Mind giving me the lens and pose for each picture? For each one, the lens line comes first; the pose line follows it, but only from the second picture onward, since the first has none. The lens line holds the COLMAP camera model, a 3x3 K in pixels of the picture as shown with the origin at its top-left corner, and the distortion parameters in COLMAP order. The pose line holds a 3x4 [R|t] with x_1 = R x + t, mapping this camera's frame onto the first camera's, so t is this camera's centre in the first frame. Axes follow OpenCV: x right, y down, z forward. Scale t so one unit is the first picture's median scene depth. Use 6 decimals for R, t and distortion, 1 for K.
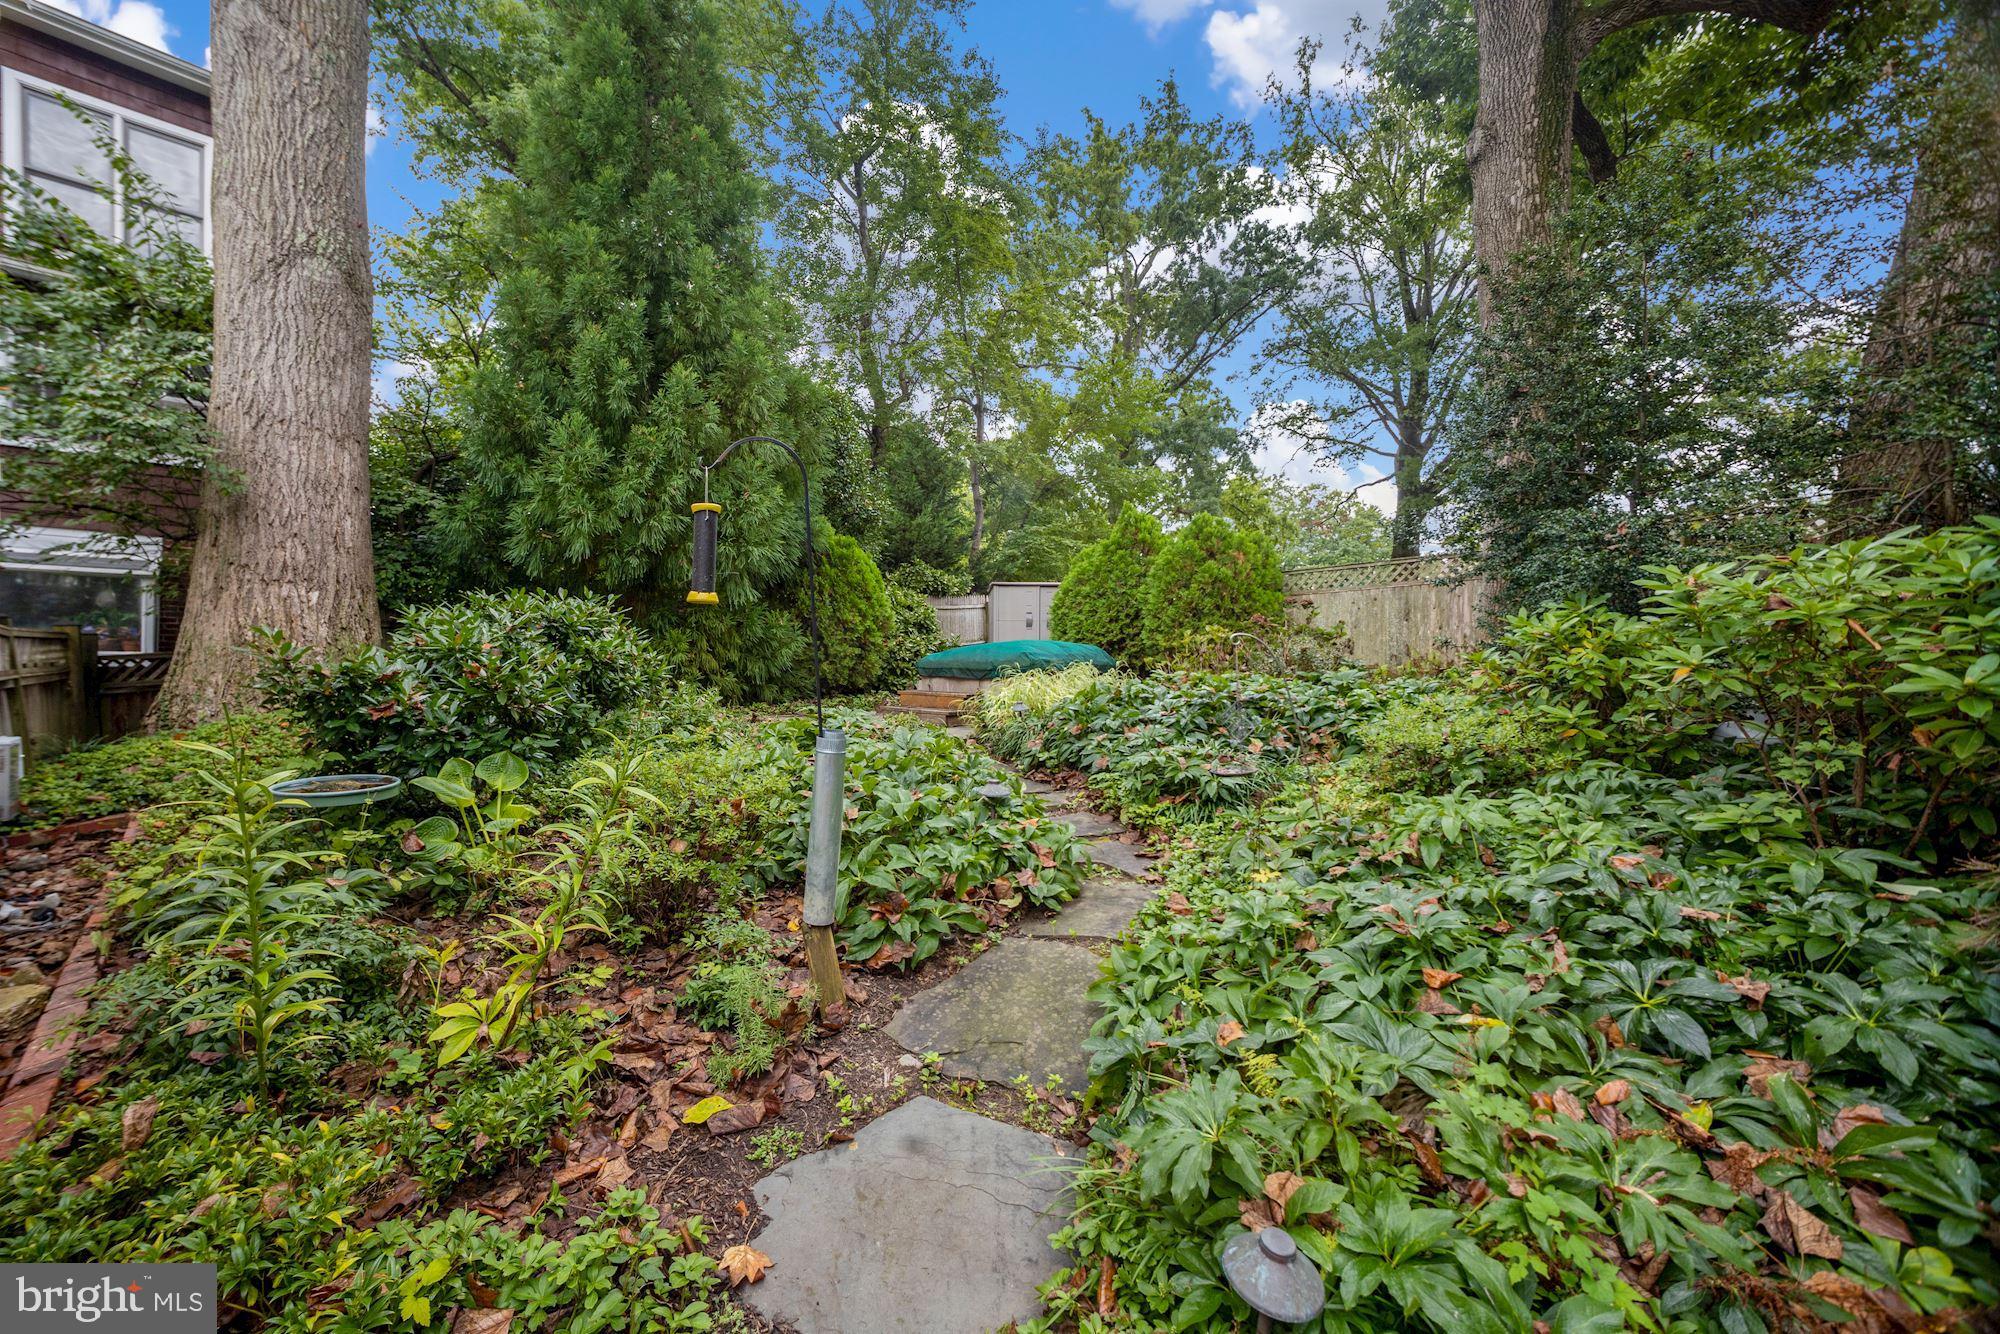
lens RADIAL K [[796.8, 0, 946.7], [0, 796.8, 644.3], [0, 0, 1]] dist [-0.014601, 0.007405]
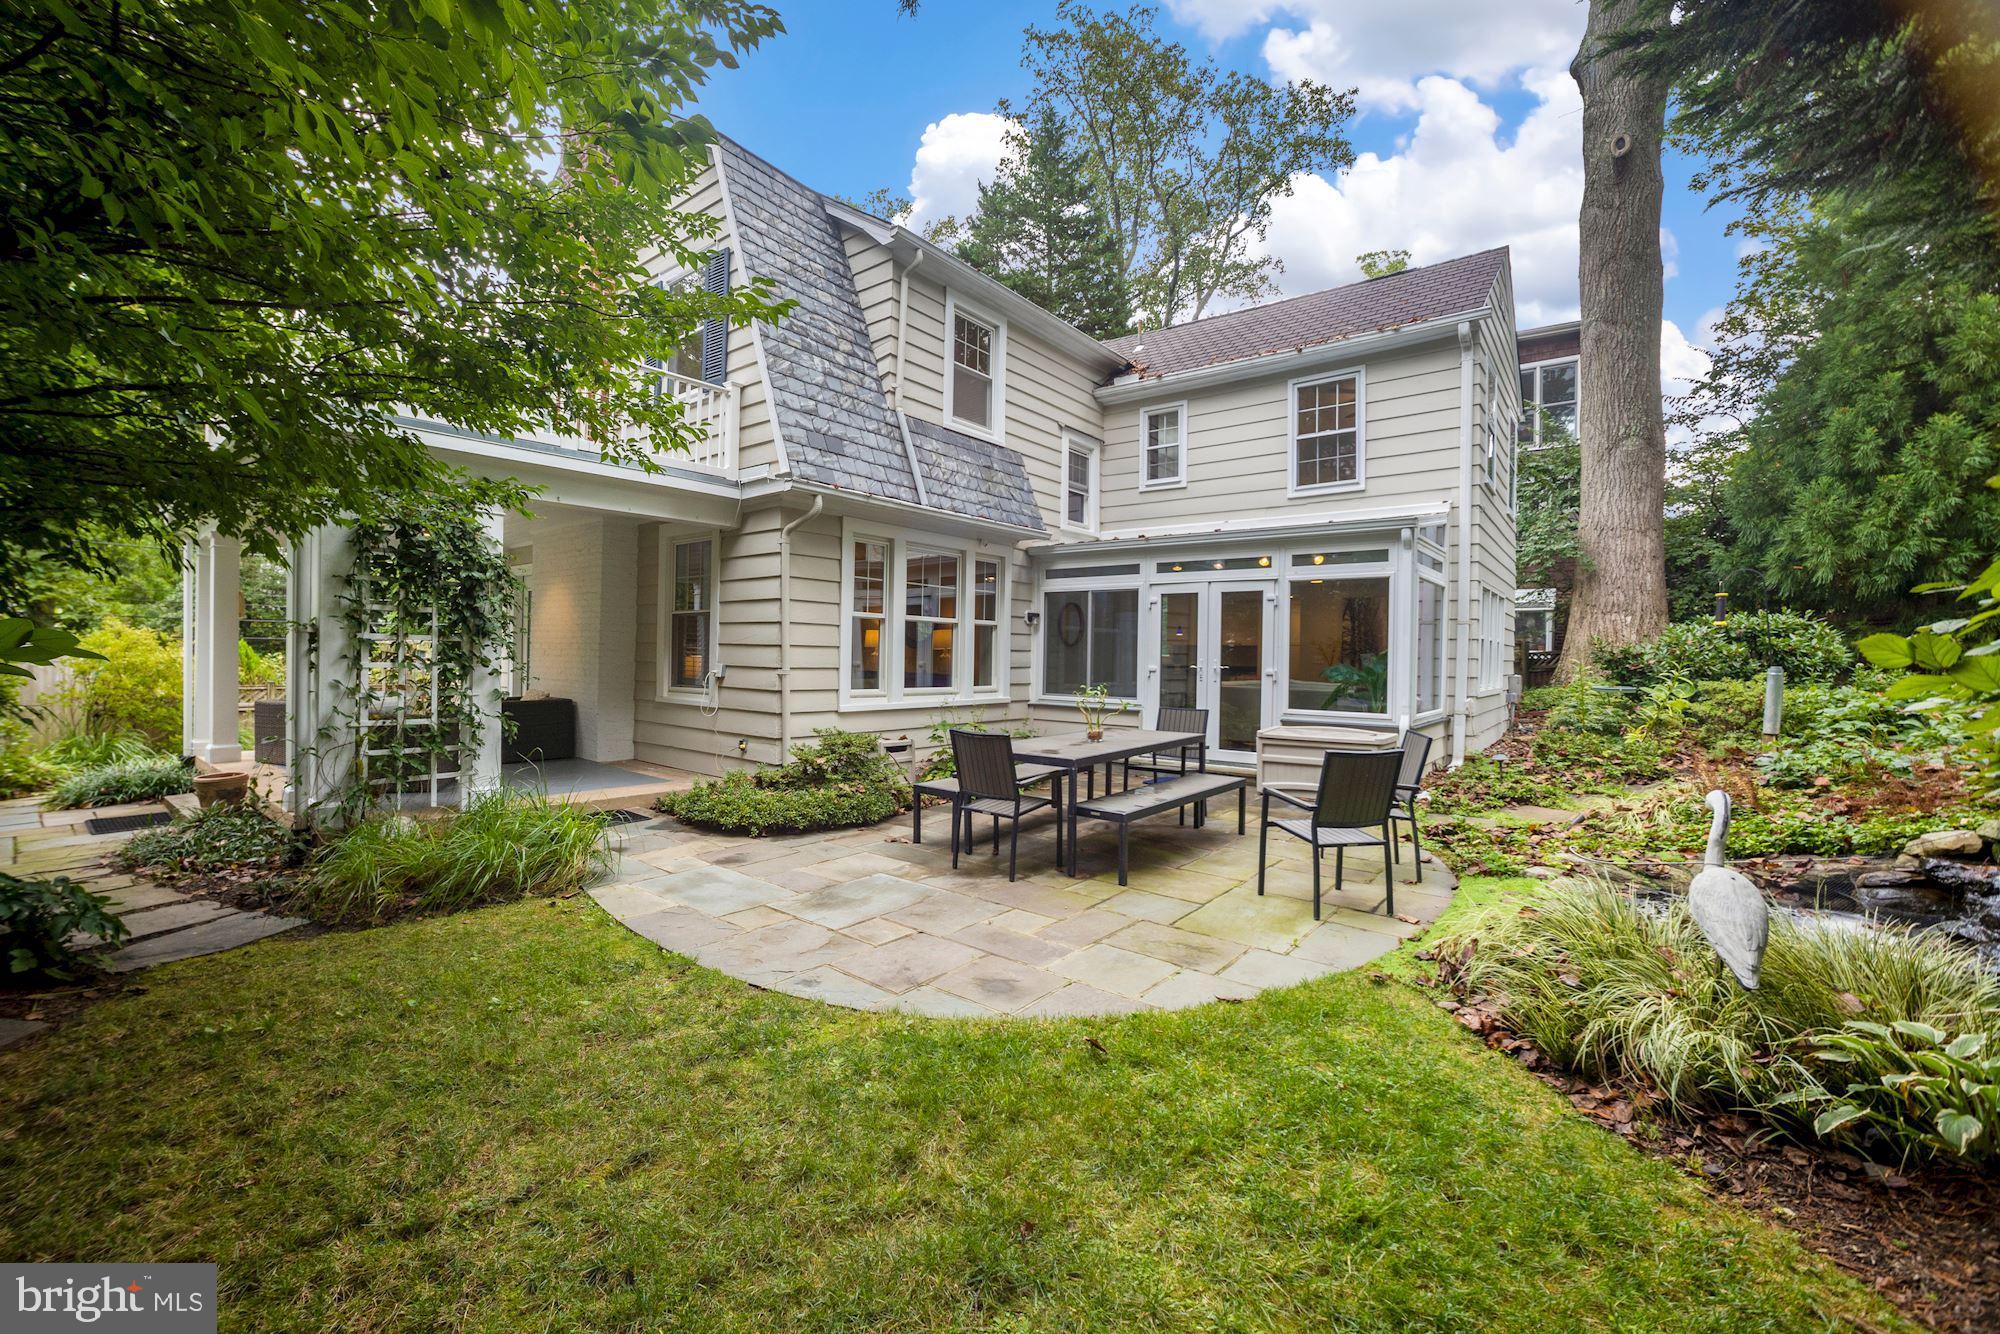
lens RADIAL K [[796.8, 0, 952.0], [0, 796.8, 657.7], [0, 0, 1]] dist [-0.014601, 0.007405]
pose [[0.143276, 0.000459, -0.989683, 0.642801], [0.004173, 0.999991, 0.001067, 0.017871], [0.989674, -0.004283, 0.143273, -0.668515]]
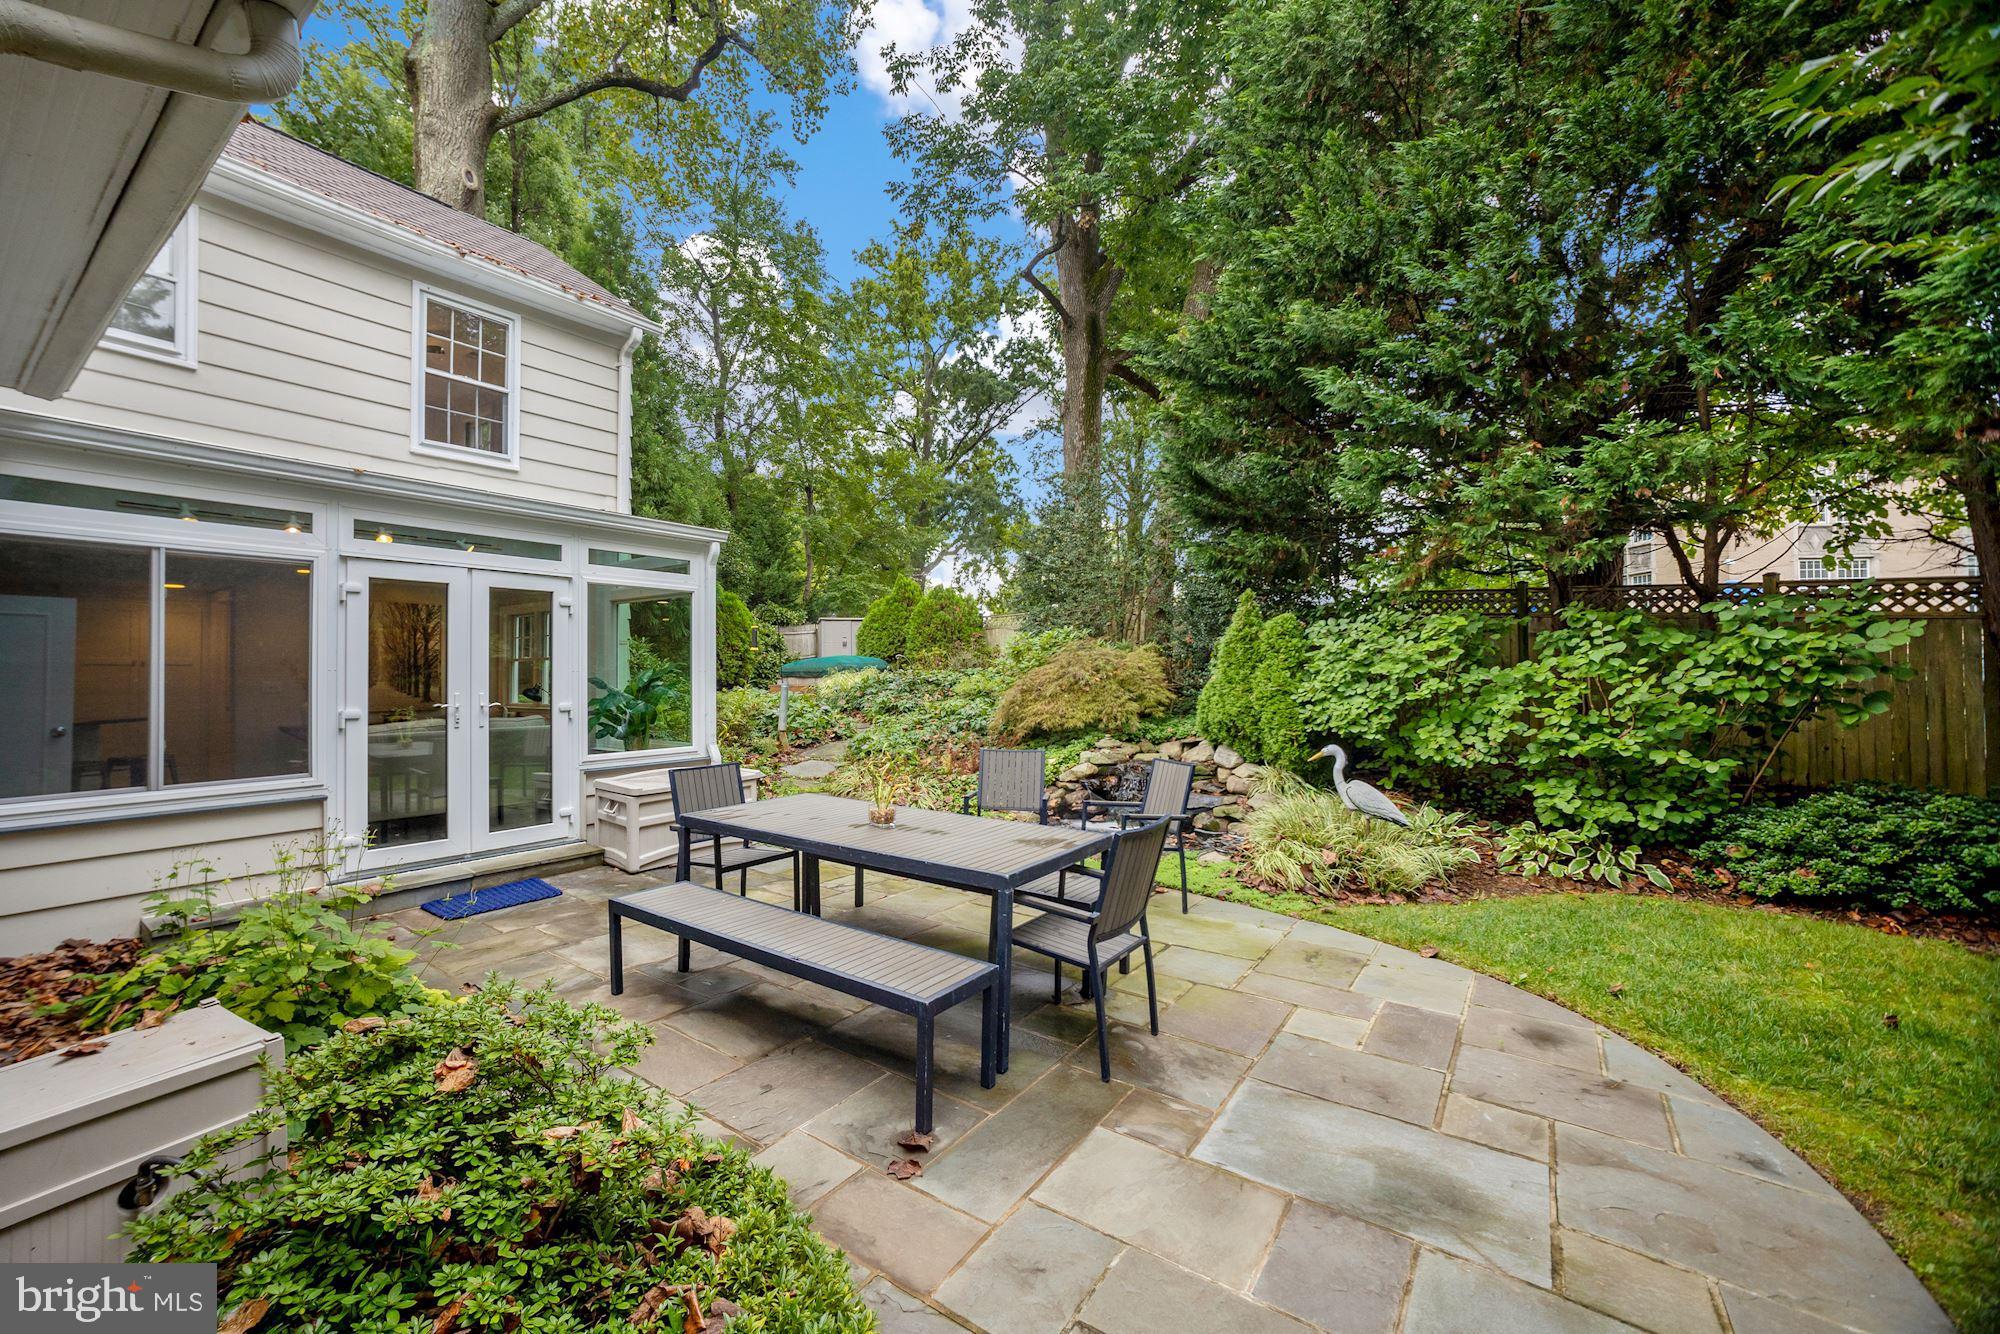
lens RADIAL K [[796.8, 0, 935.0], [0, 796.8, 653.9], [0, 0, 1]] dist [-0.014601, 0.007405]
pose [[0.978663, -0.003831, 0.205436, -0.068146], [0.004351, 0.999988, -0.002078, -0.004935], [-0.205426, 0.002928, 0.978668, -0.892715]]
